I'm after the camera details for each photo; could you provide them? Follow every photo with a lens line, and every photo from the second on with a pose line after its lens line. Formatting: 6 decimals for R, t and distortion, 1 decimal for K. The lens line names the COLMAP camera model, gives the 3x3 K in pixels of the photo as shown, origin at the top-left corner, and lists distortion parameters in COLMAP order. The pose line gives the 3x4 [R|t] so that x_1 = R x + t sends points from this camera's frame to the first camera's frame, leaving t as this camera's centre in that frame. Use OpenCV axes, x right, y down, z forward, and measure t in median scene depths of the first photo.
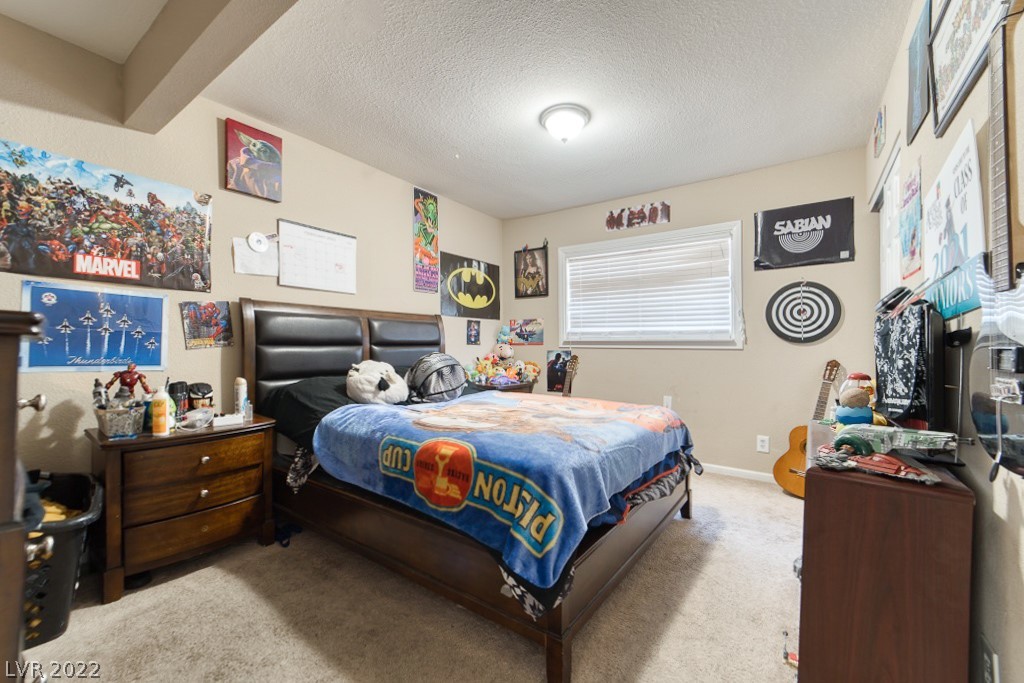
lens RADIAL K [[412.0, 0, 515.8], [0, 412.0, 346.1], [0, 0, 1]] dist [0.001849, 0.000003]
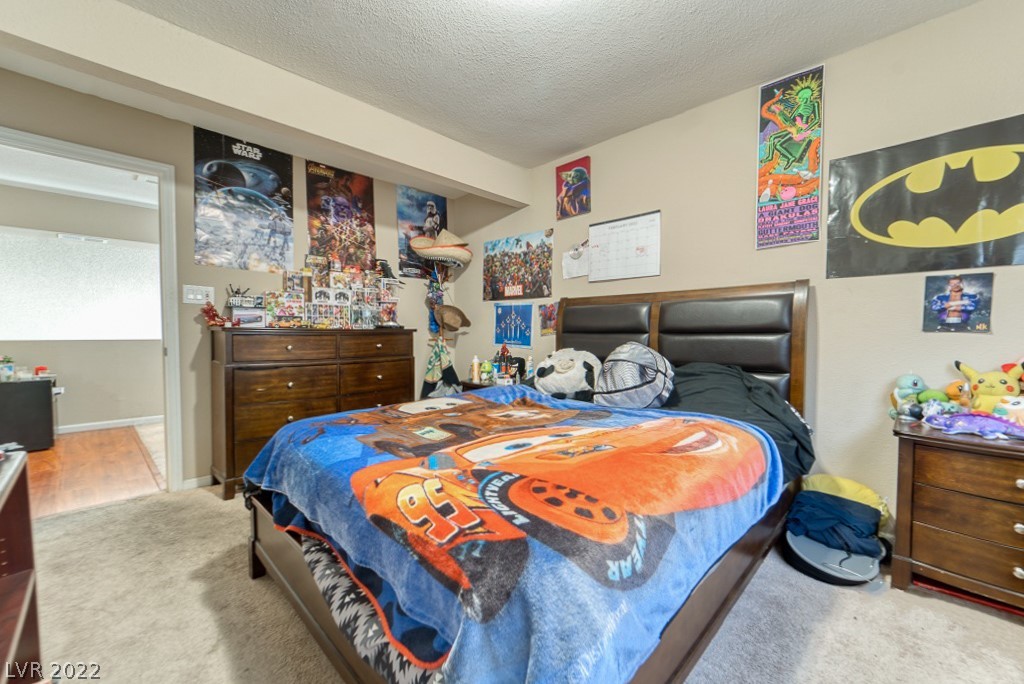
lens RADIAL K [[412.0, 0, 515.8], [0, 412.0, 346.6], [0, 0, 1]] dist [0.001849, 0.000003]
pose [[-0.159693, 0.025959, -0.986825, 0.673959], [-0.006768, 0.999602, 0.027390, 0.005504], [0.987144, 0.011053, -0.159454, 1.063562]]
